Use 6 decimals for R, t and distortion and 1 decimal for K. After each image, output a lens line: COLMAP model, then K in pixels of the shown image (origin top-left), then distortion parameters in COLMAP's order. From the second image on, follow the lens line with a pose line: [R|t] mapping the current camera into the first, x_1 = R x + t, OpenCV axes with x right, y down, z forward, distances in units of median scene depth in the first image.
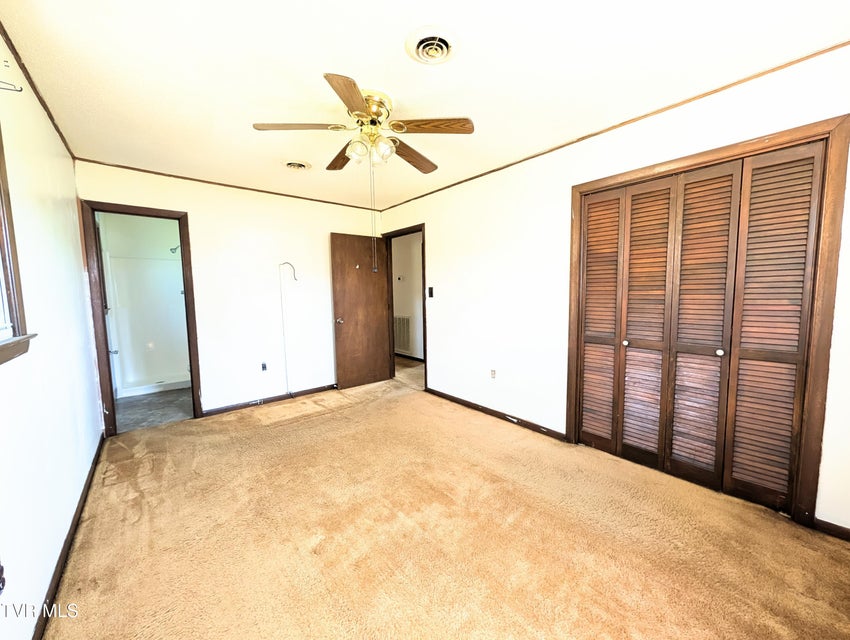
lens RADIAL K [[327.3, 0, 423.2], [0, 327.3, 320.2], [0, 0, 1]] dist [0.001171, 0.000167]
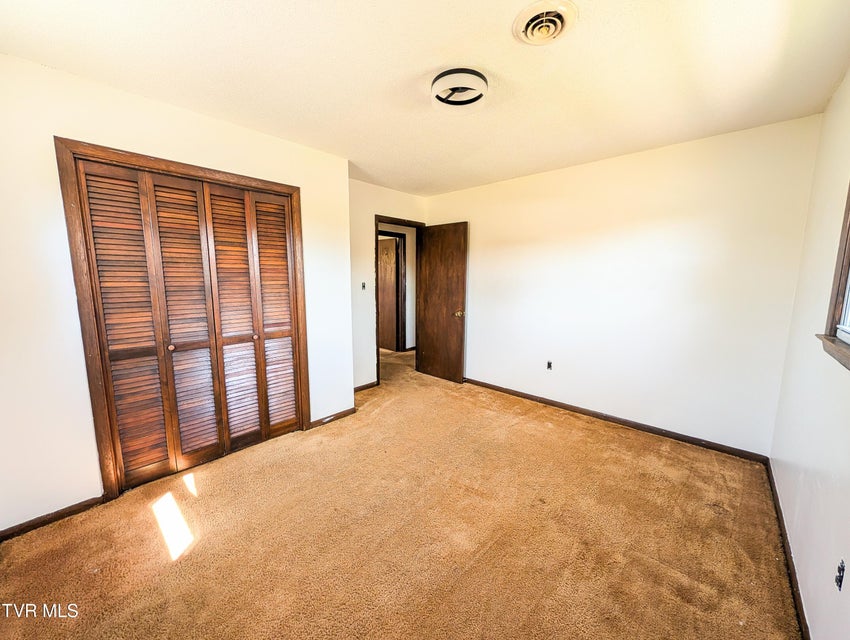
lens RADIAL K [[327.3, 0, 423.2], [0, 327.3, 320.2], [0, 0, 1]] dist [0.001171, 0.000167]
pose [[-0.137153, -0.091050, 0.986356, -0.463978], [0.101297, 0.989257, 0.105403, -0.039713], [-0.985357, 0.114371, -0.126456, 0.522170]]
